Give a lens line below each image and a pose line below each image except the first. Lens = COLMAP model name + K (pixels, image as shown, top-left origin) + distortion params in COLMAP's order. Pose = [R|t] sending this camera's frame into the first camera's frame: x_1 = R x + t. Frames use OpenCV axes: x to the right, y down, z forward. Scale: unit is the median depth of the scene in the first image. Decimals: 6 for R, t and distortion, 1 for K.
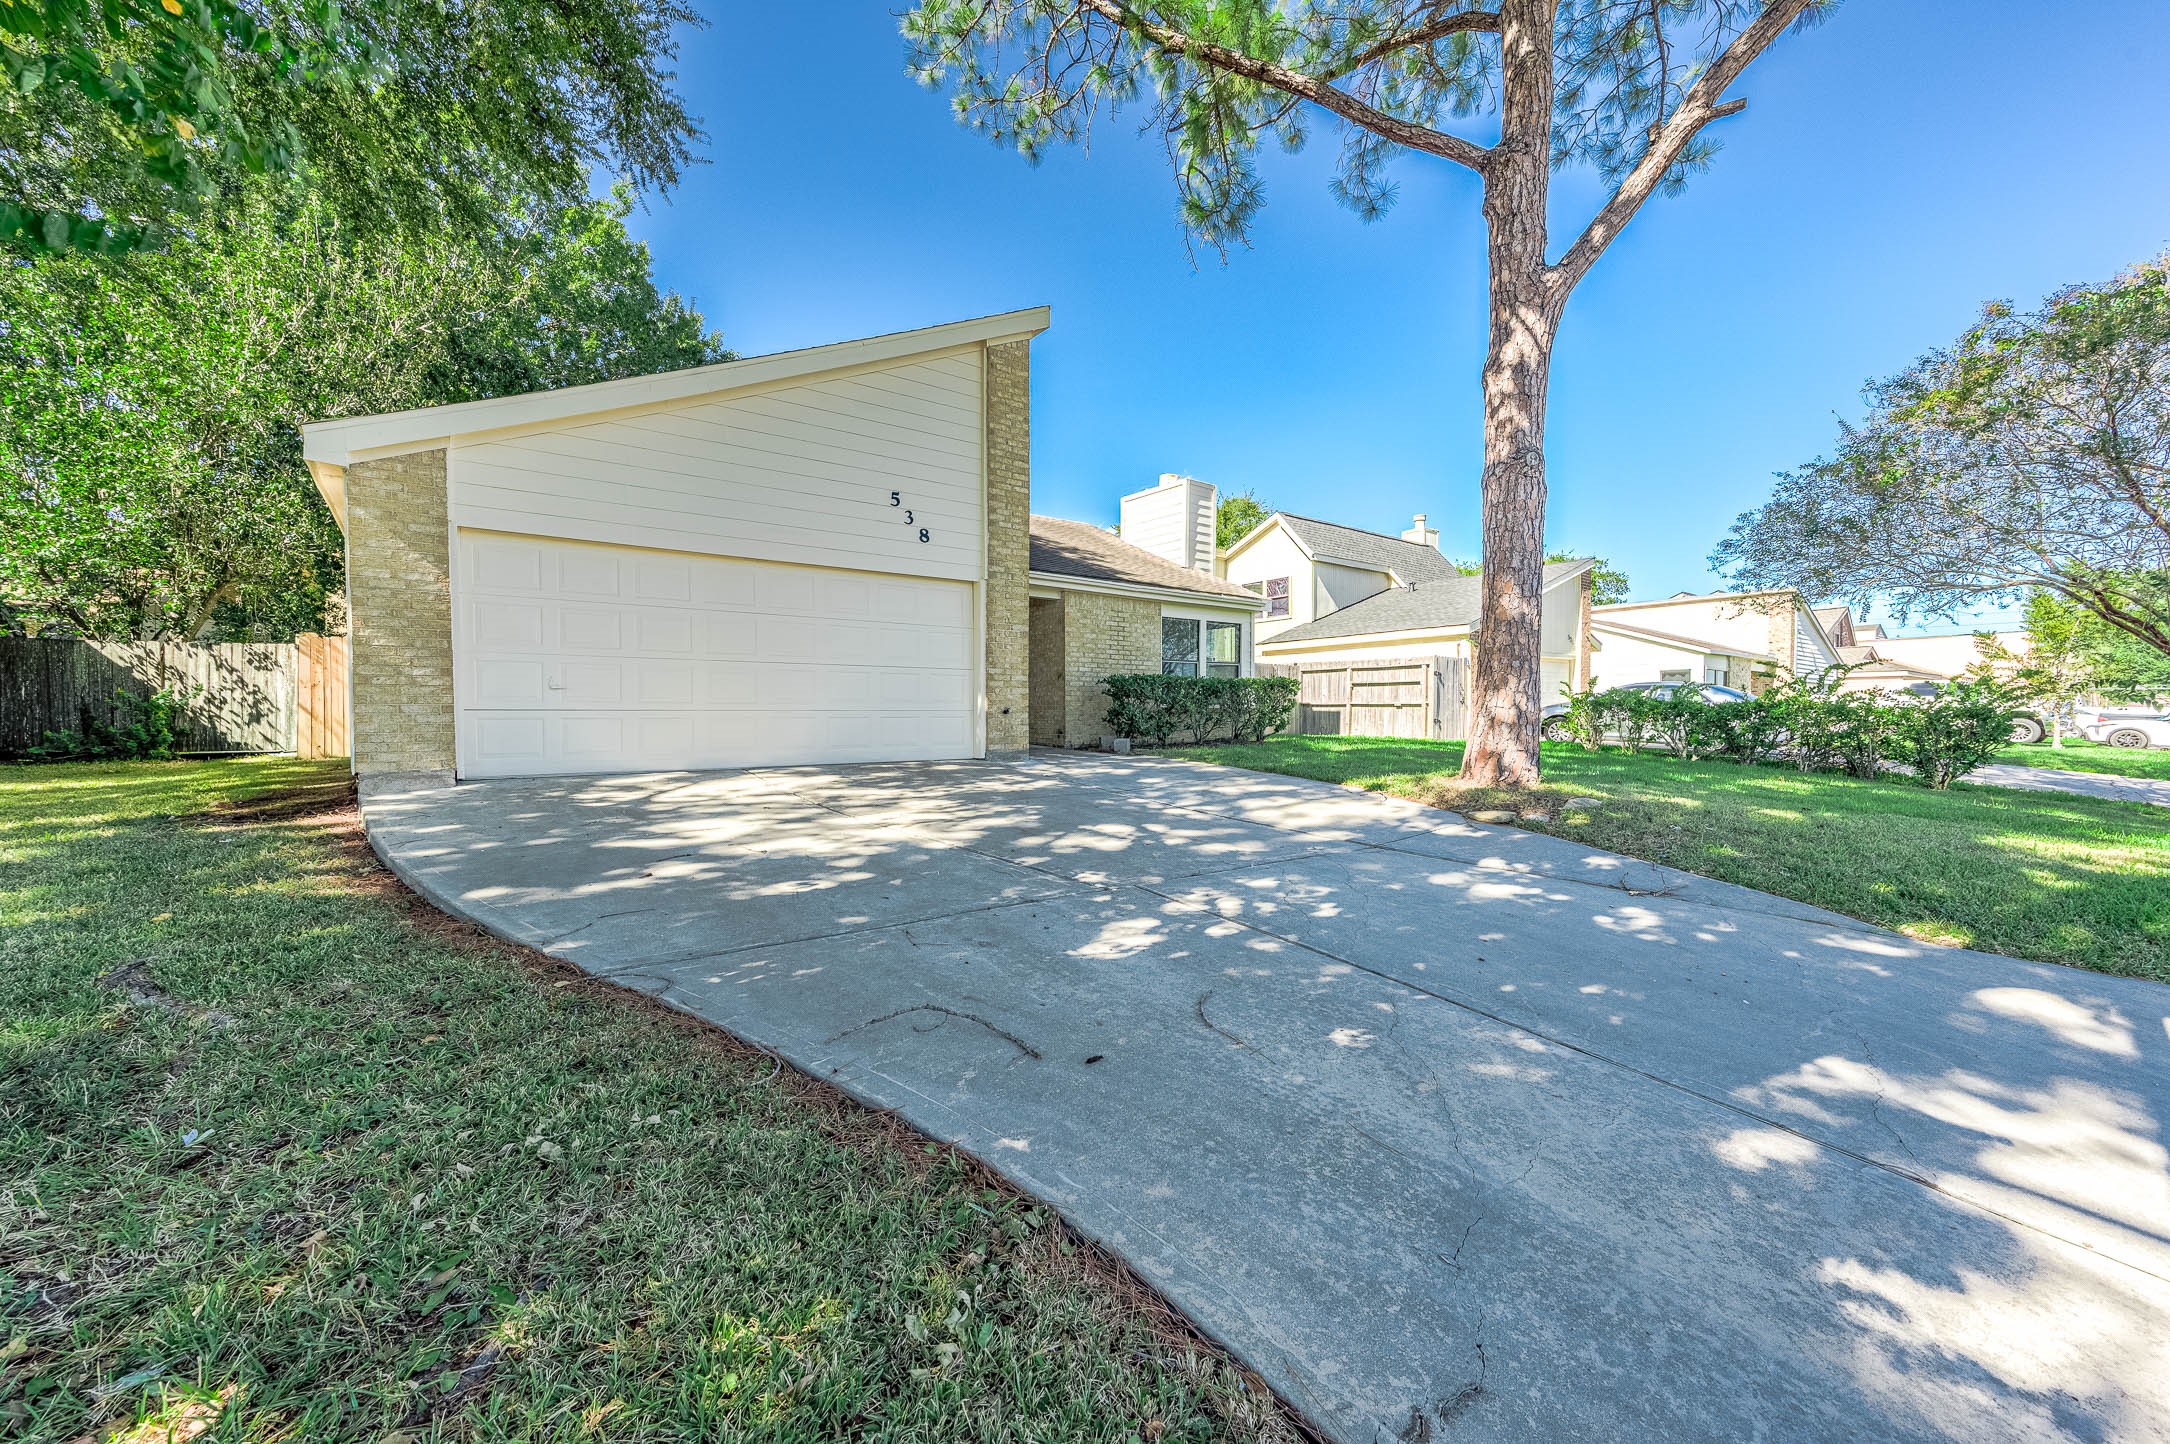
lens RADIAL K [[853.8, 0, 1082.5], [0, 853.8, 708.5], [0, 0, 1]] dist [0.021080, 0.000442]
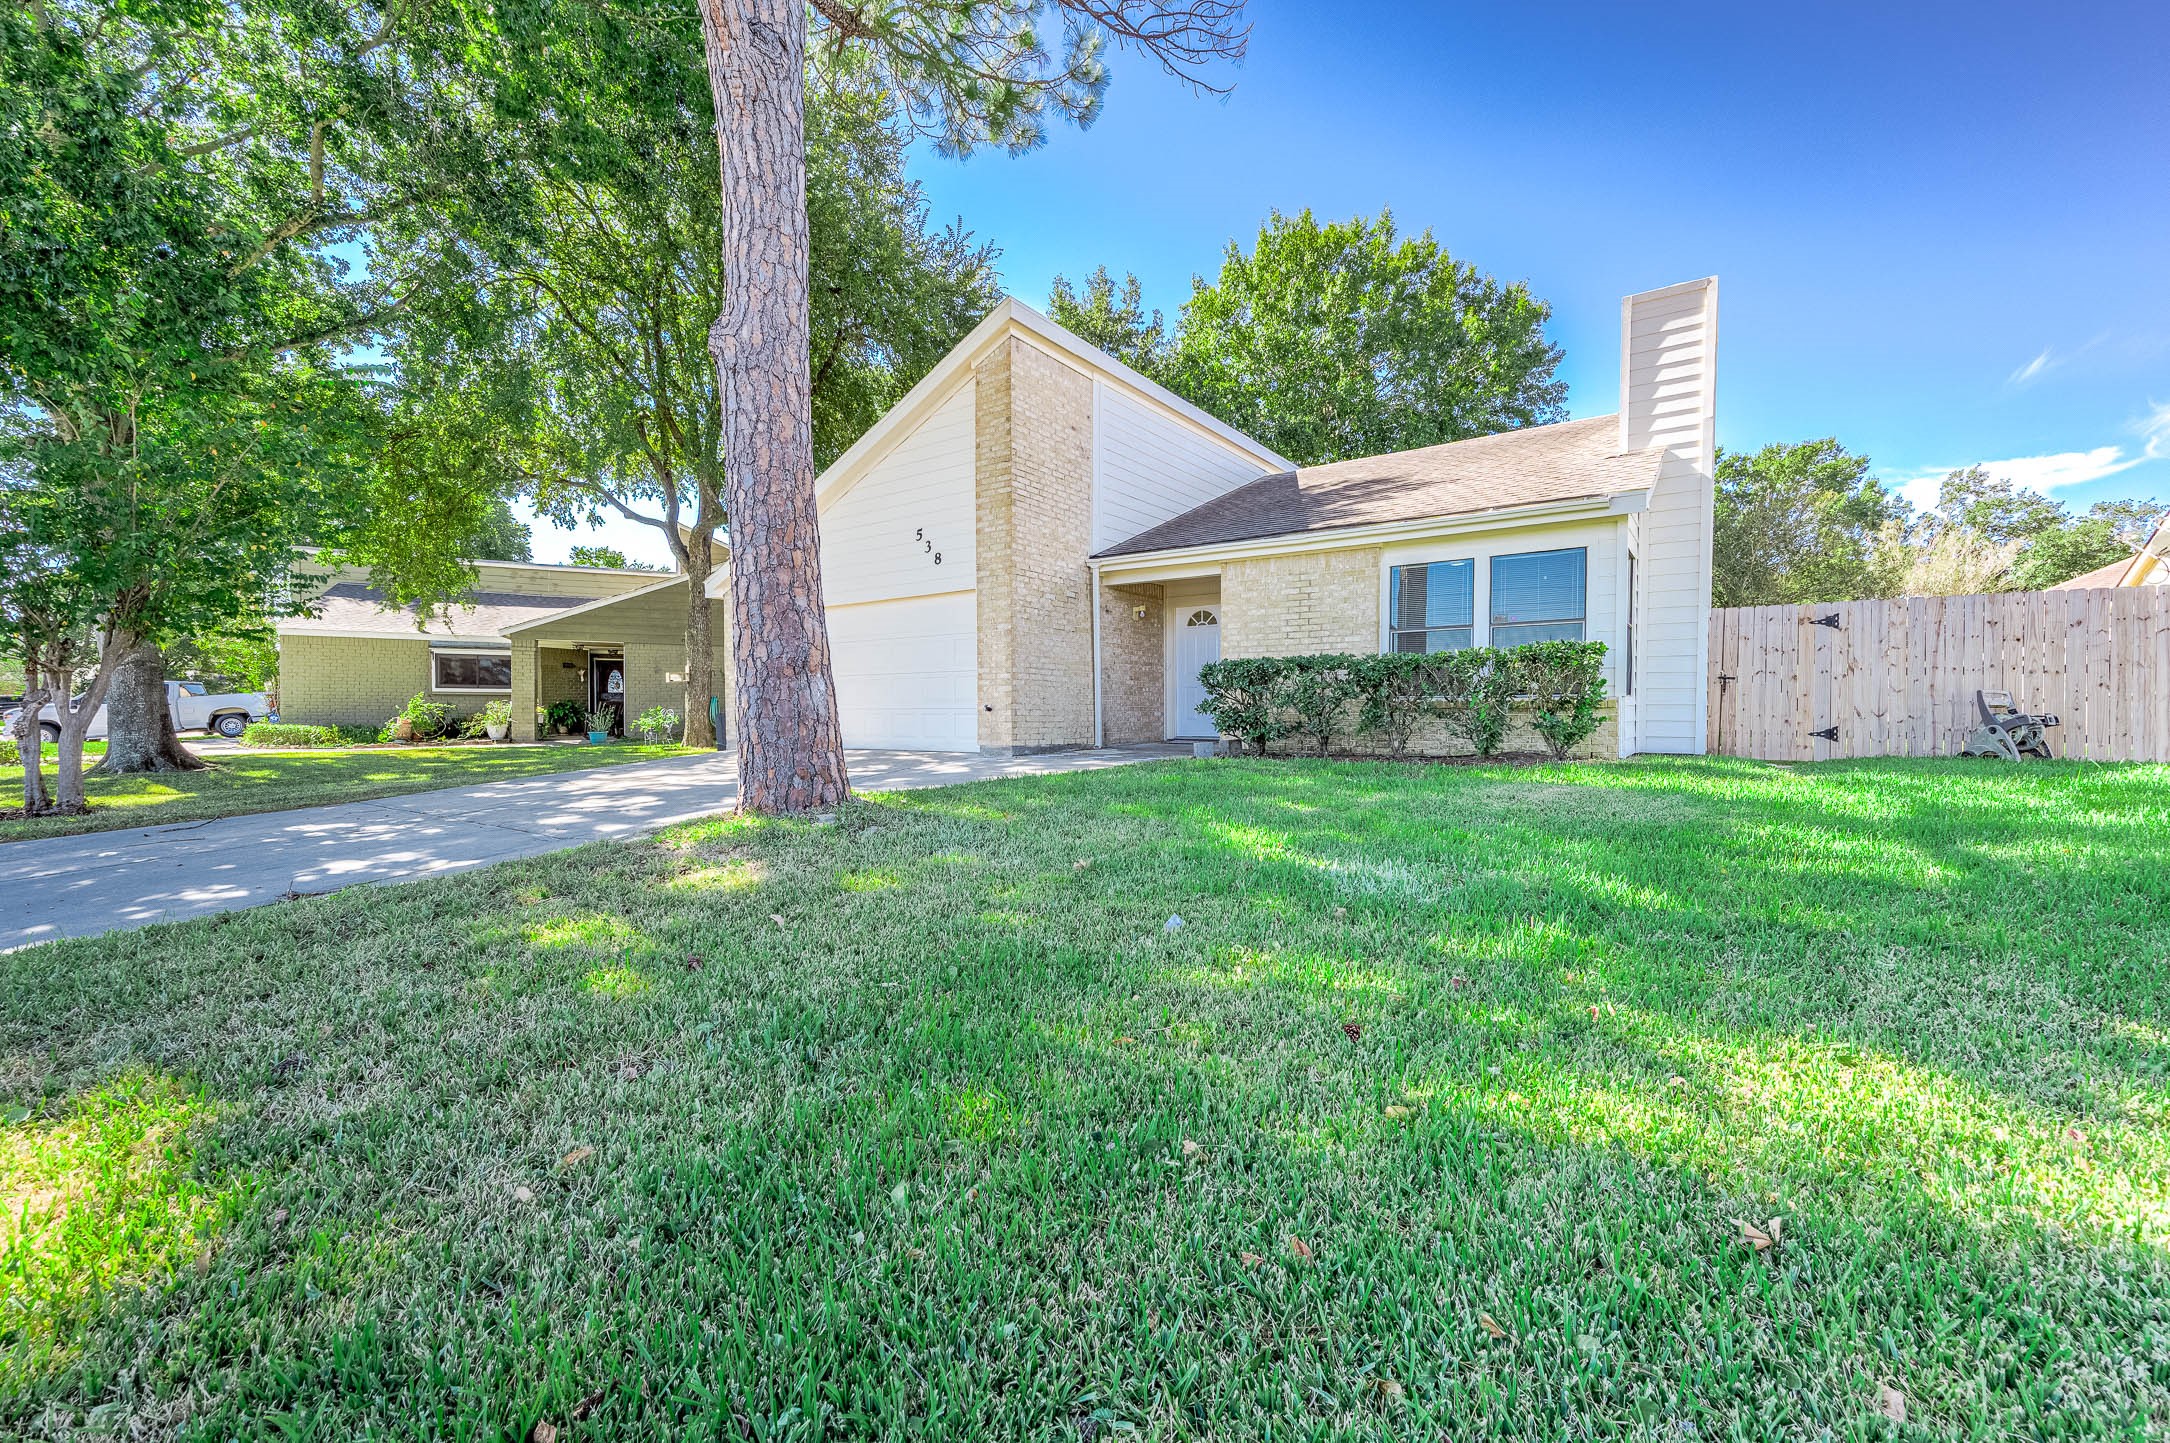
lens RADIAL K [[853.8, 0, 1082.5], [0, 853.8, 708.0], [0, 0, 1]] dist [0.021080, 0.000442]
pose [[0.296761, -0.005027, -0.954939, 0.927634], [0.007344, 0.999969, -0.002982, 0.006338], [0.954924, -0.006129, 0.296788, 0.790157]]
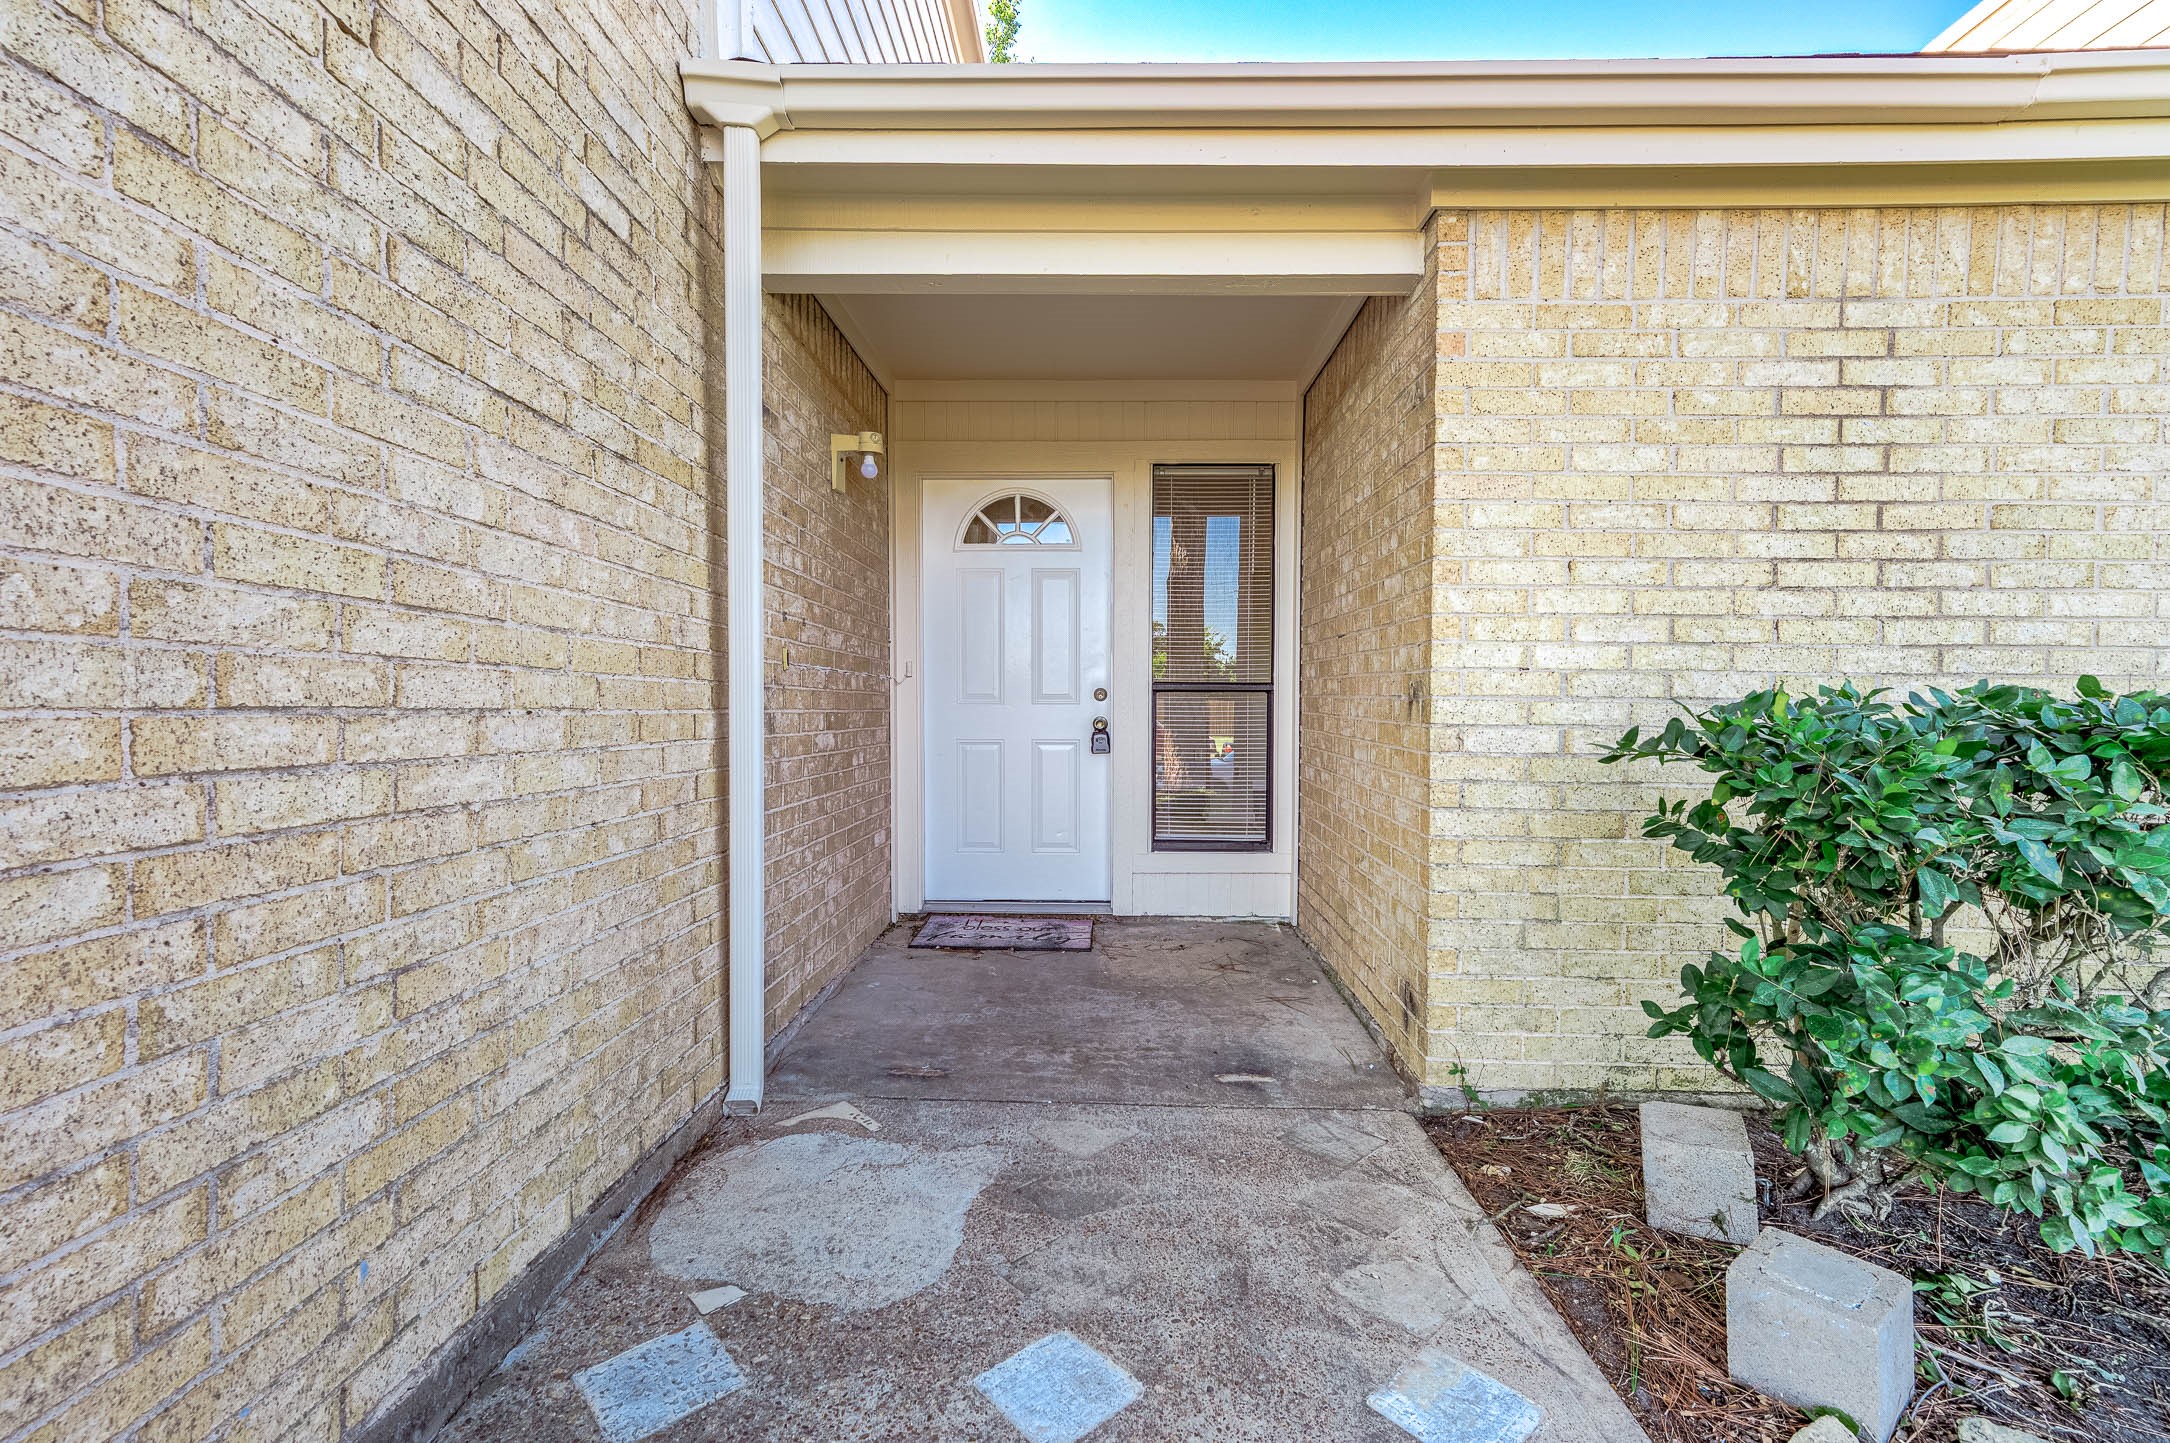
lens RADIAL K [[940.7, 0, 1095.8], [0, 940.7, 724.5], [0, 0, 1]] dist [0.000149, 0.000045]
pose [[0.793553, 0.016668, -0.608273, 0.053882], [-0.000769, 0.999651, 0.026389, -0.047290], [0.608501, -0.020474, 0.793289, 1.015755]]
